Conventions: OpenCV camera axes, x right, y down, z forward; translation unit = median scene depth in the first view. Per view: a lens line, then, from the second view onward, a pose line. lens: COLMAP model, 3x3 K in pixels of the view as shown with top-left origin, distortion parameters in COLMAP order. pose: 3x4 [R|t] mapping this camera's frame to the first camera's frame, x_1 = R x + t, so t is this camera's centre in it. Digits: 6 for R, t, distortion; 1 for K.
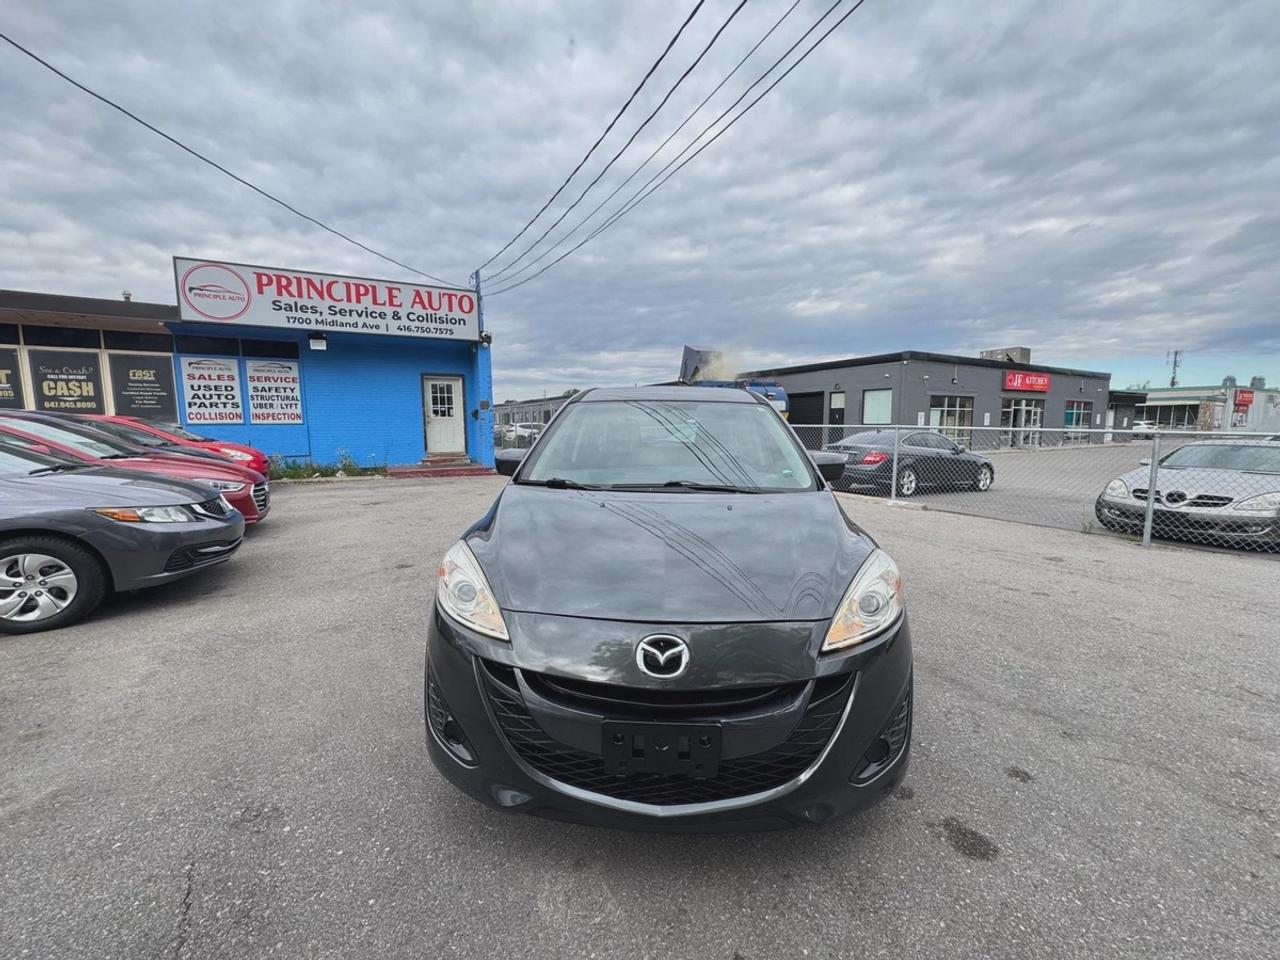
lens RADIAL K [[512.3, 0, 642.5], [0, 512.3, 478.0], [0, 0, 1]] dist [-0.002124, 0.000074]
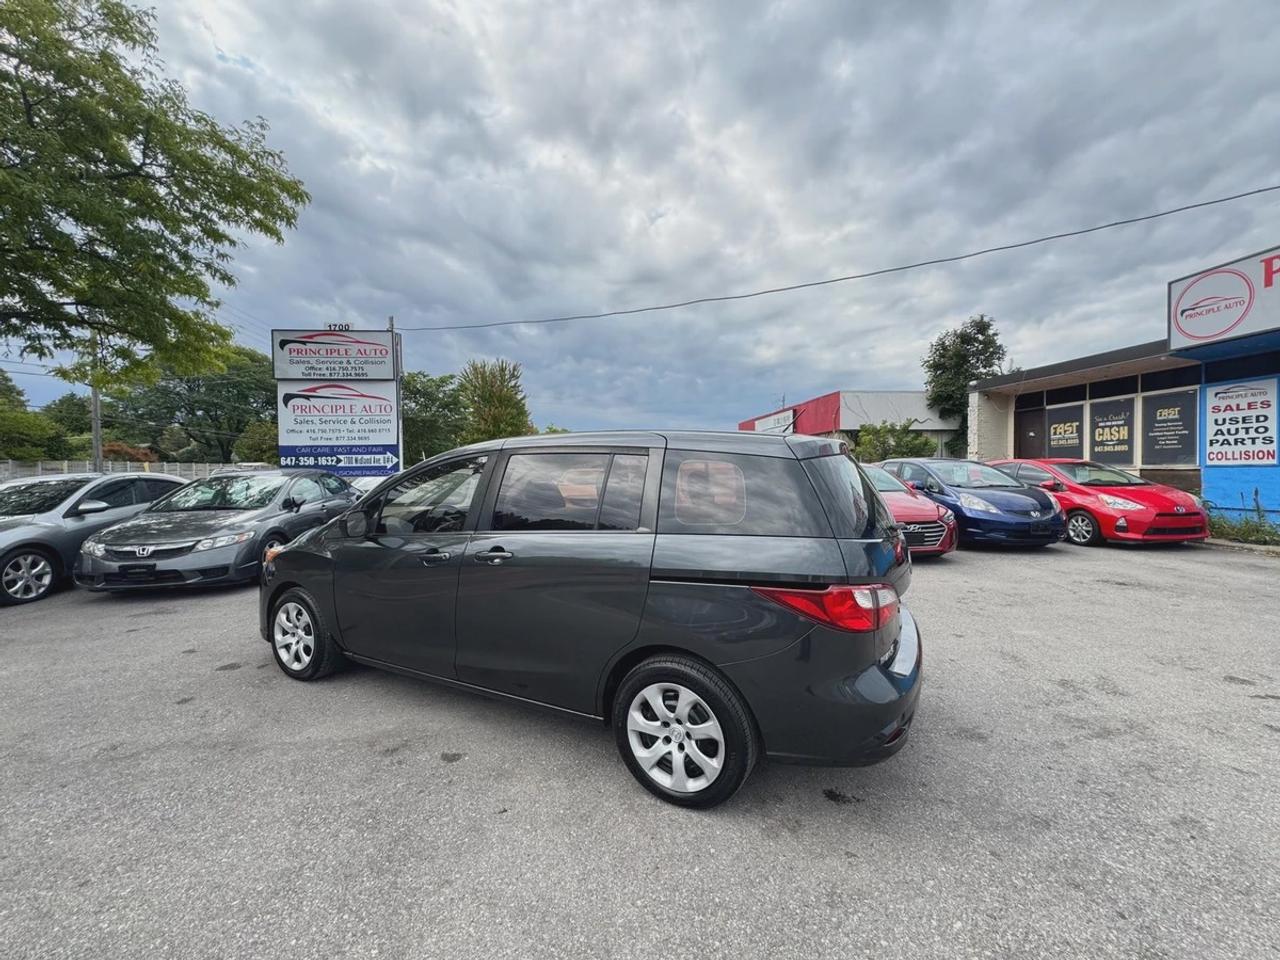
lens RADIAL K [[511.0, 0, 642.9], [0, 511.0, 493.9], [0, 0, 1]] dist [-0.000727, 0.000075]
pose [[-0.421875, 0.051573, -0.905186, 0.266681], [-0.084861, 0.991752, 0.096055, -0.059327], [0.902674, 0.117339, -0.414019, 0.497545]]
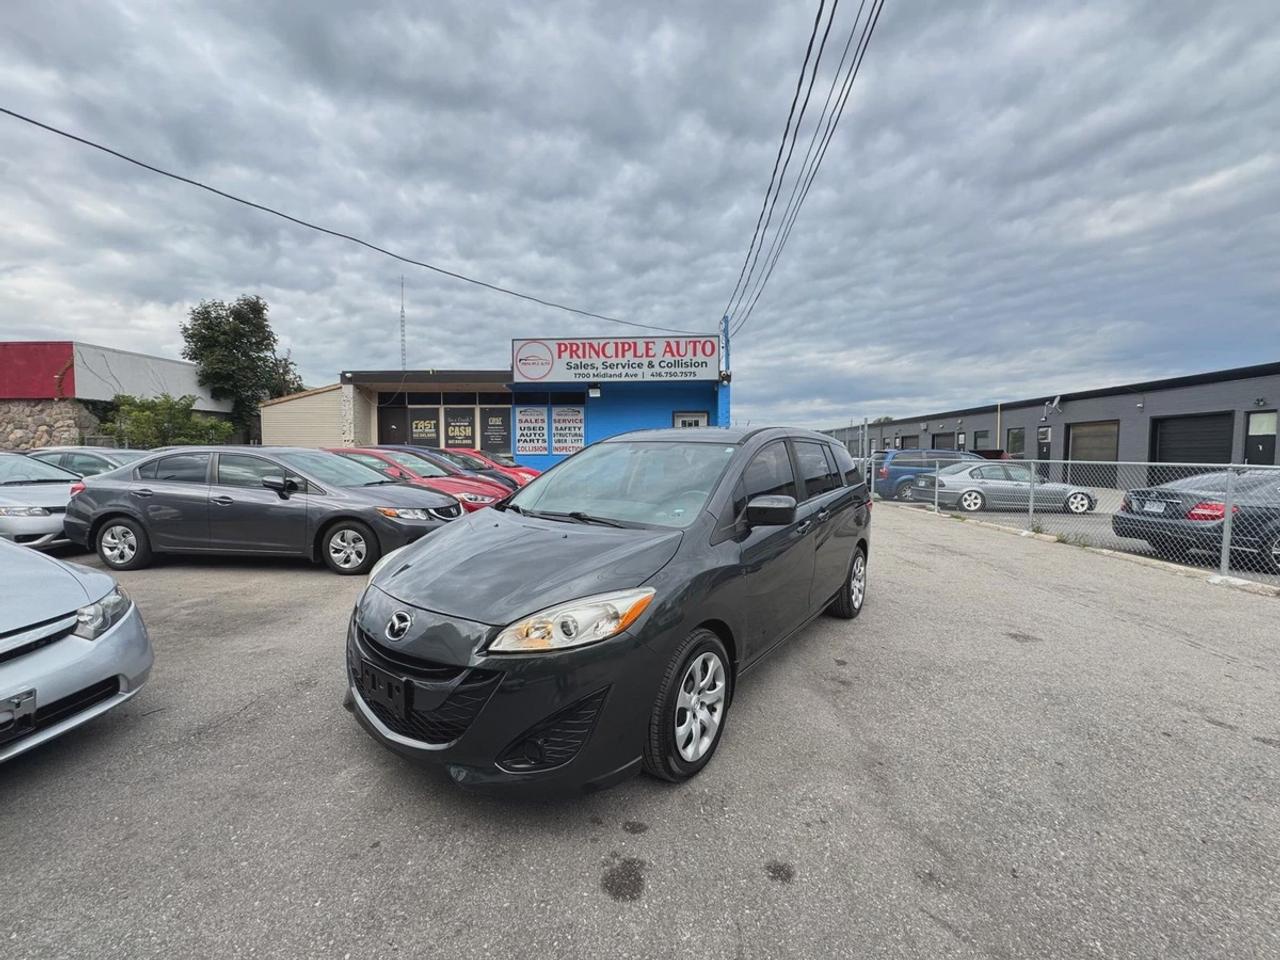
lens RADIAL K [[512.3, 0, 642.5], [0, 512.3, 478.0], [0, 0, 1]] dist [-0.002124, 0.000074]
pose [[0.834874, 0.031628, -0.549532, 0.171868], [-0.063557, 0.997209, -0.039164, -0.007457], [0.546760, 0.067623, 0.834554, 0.016382]]
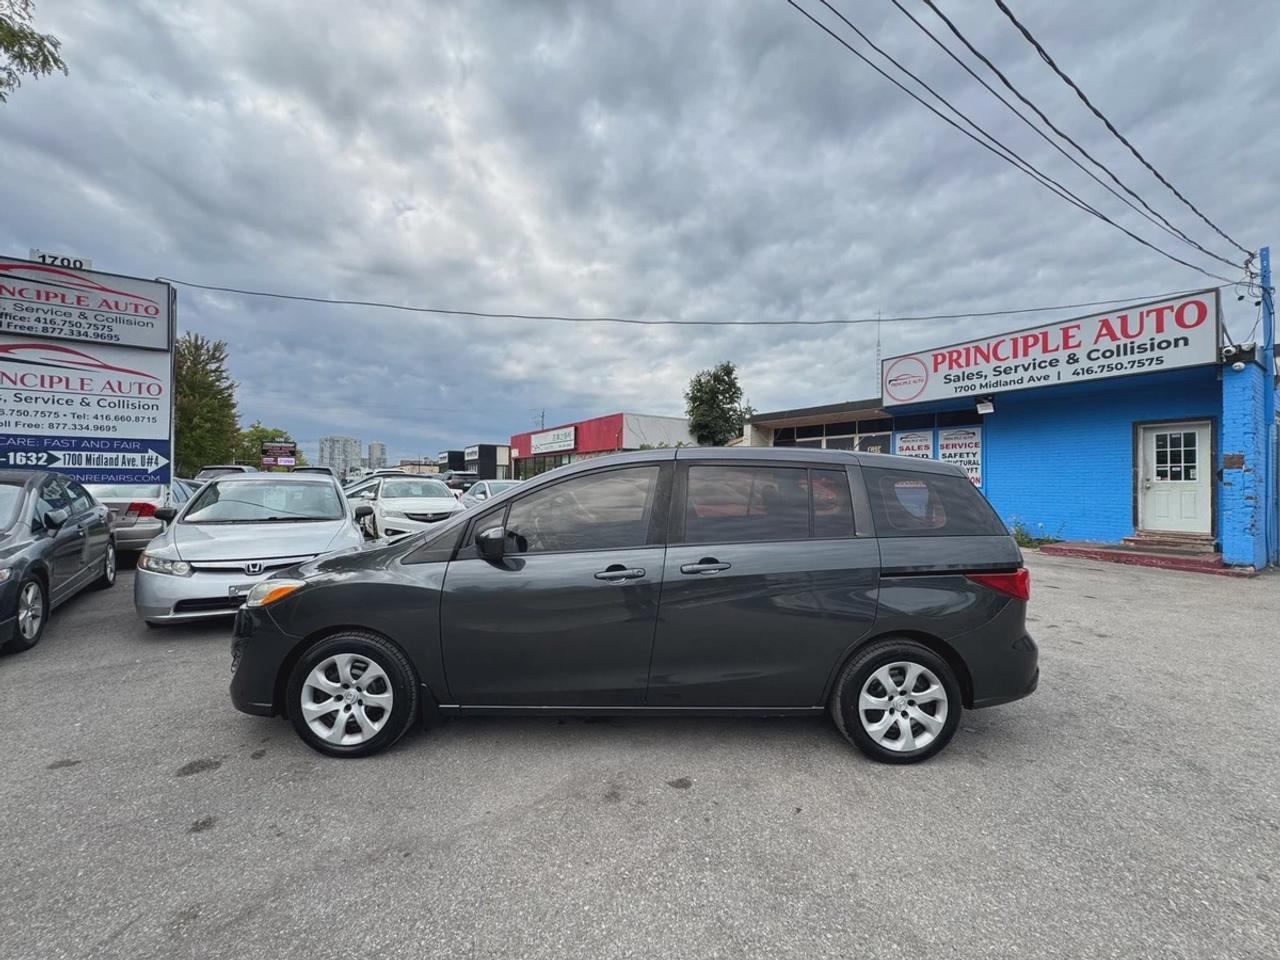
lens RADIAL K [[512.3, 0, 642.5], [0, 512.3, 478.0], [0, 0, 1]] dist [-0.002124, 0.000074]
pose [[0.058364, -0.005708, -0.998279, 0.315447], [-0.115817, 0.993193, -0.012450, -0.037067], [0.991554, 0.116345, 0.057306, 0.300452]]
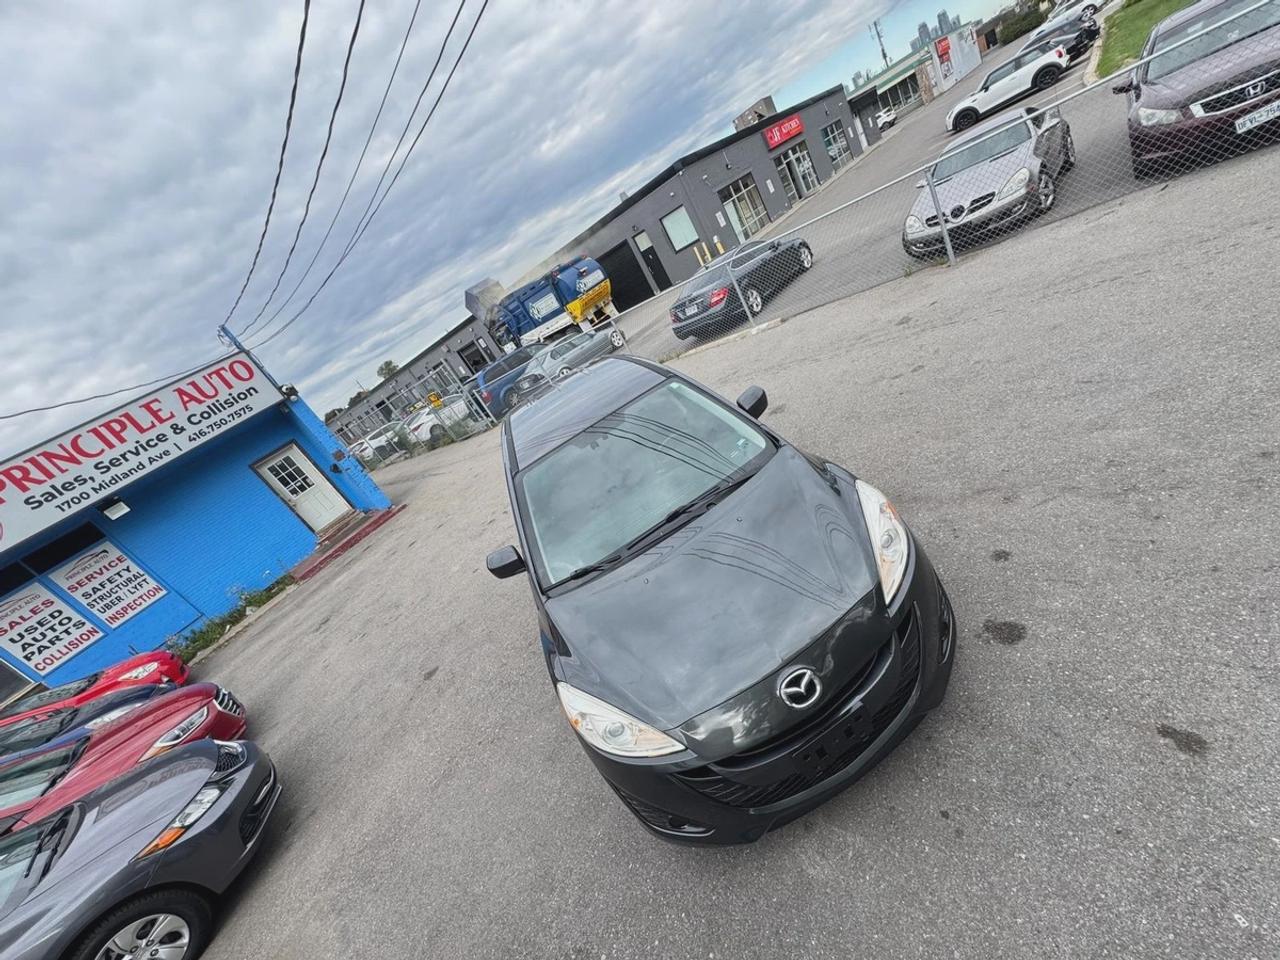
lens RADIAL K [[512.3, 0, 642.5], [0, 512.3, 478.0], [0, 0, 1]] dist [-0.002124, 0.000074]
pose [[0.816508, -0.560864, 0.136919, -0.020026], [0.517712, 0.816259, 0.256312, -0.075053], [-0.255517, -0.138396, 0.956848, -0.006089]]
